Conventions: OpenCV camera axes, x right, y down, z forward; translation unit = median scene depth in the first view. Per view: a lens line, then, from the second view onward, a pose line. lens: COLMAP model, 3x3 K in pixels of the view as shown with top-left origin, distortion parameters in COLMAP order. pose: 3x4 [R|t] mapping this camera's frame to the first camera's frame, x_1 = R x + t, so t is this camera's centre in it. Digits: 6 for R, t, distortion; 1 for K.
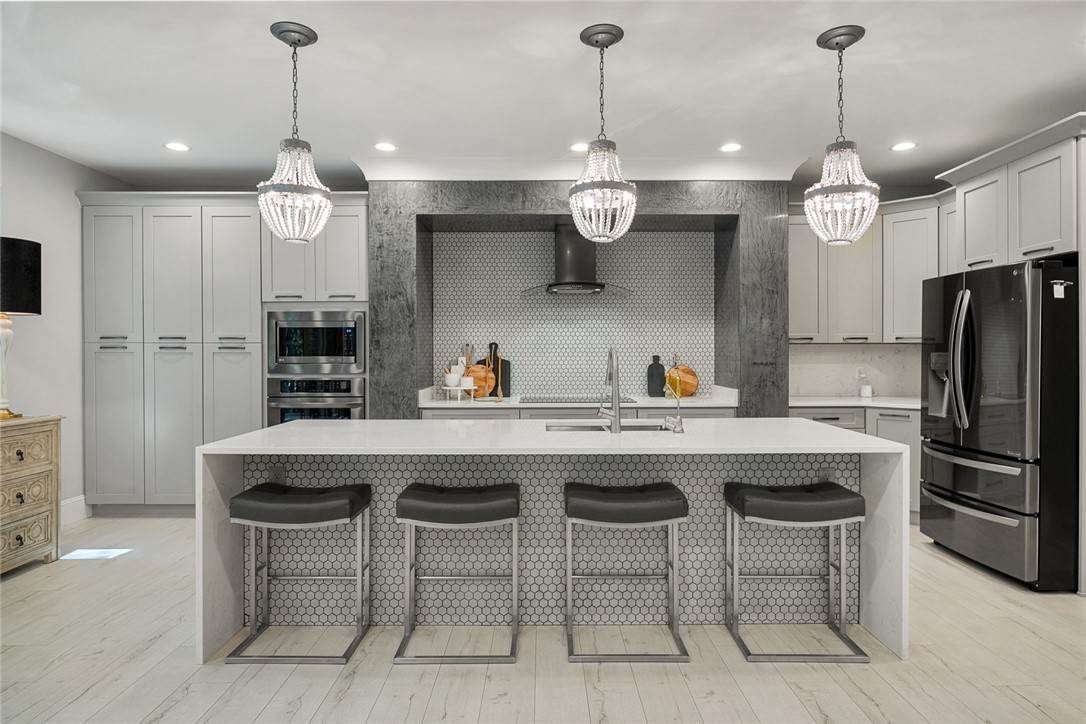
lens RADIAL K [[608.3, 0, 540.9], [0, 608.3, 359.6], [0, 0, 1]] dist [0.000310, 0.001346]
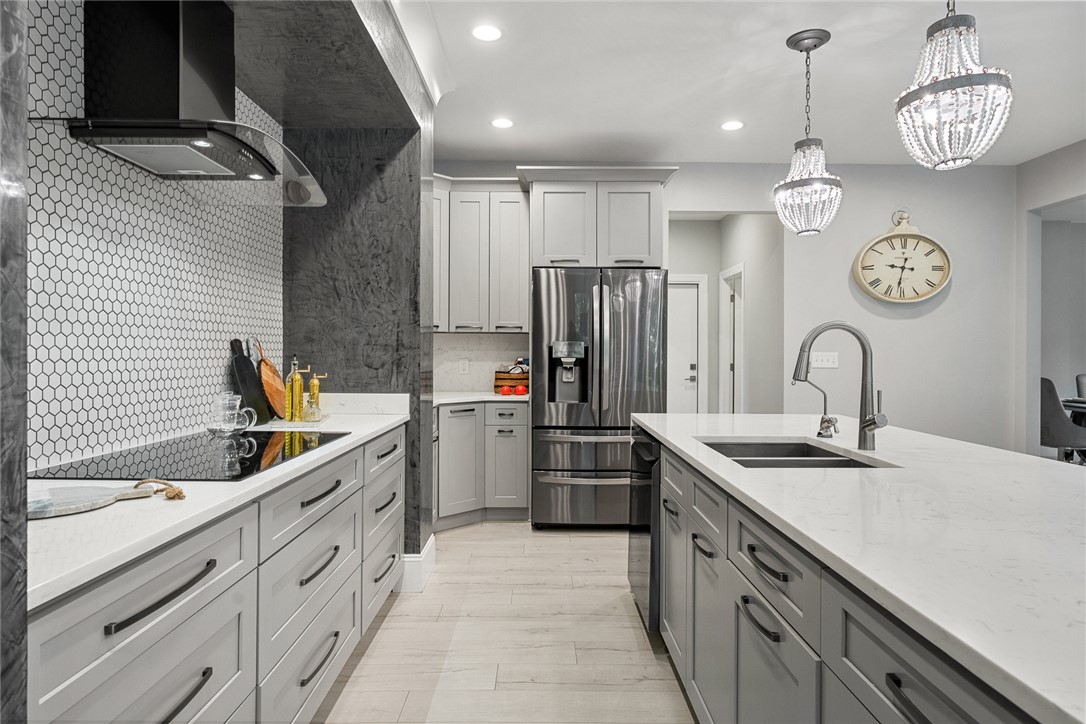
lens RADIAL K [[636.2, 0, 543.4], [0, 636.2, 361.1], [0, 0, 1]] dist [-0.014103, 0.001054]
pose [[-0.001234, -0.010064, 0.999949, -0.340859], [0.011609, 0.999882, 0.010078, 0.008811], [-0.999932, 0.011621, -0.001117, 0.811347]]
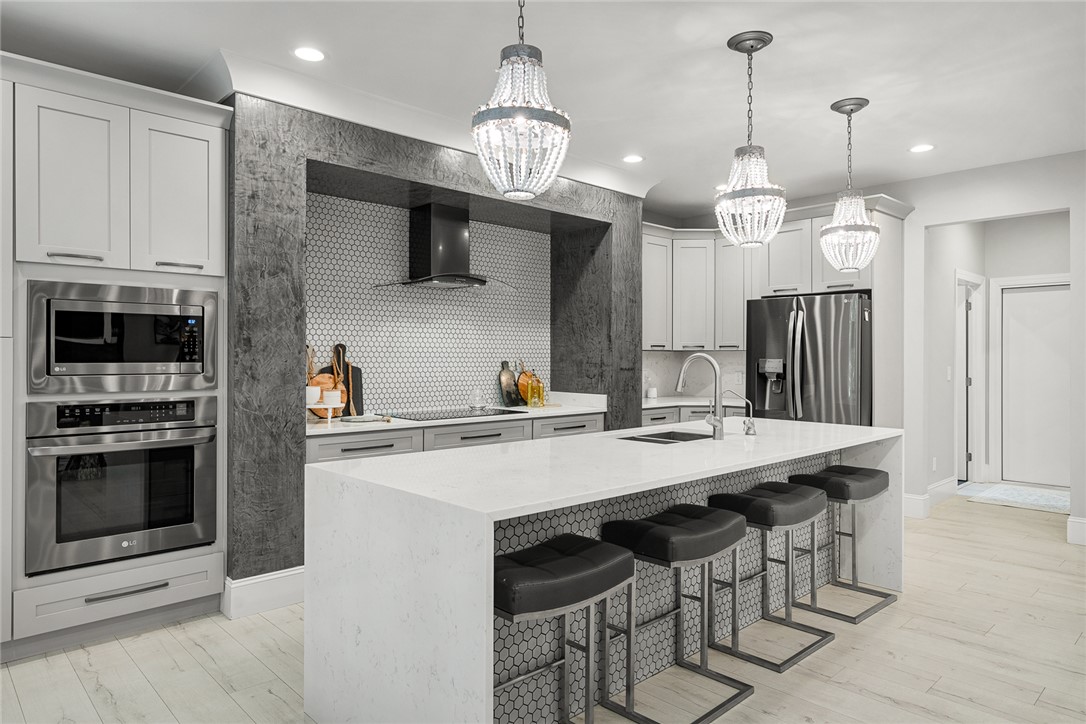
lens RADIAL K [[677.0, 0, 544.4], [0, 677.0, 357.3], [0, 0, 1]] dist [0.004368, 0.000809]
pose [[0.729844, 0.004062, 0.683601, -0.498091], [0.004040, 0.999939, -0.010256, -0.002002], [-0.683602, 0.010247, 0.729783, 0.232690]]
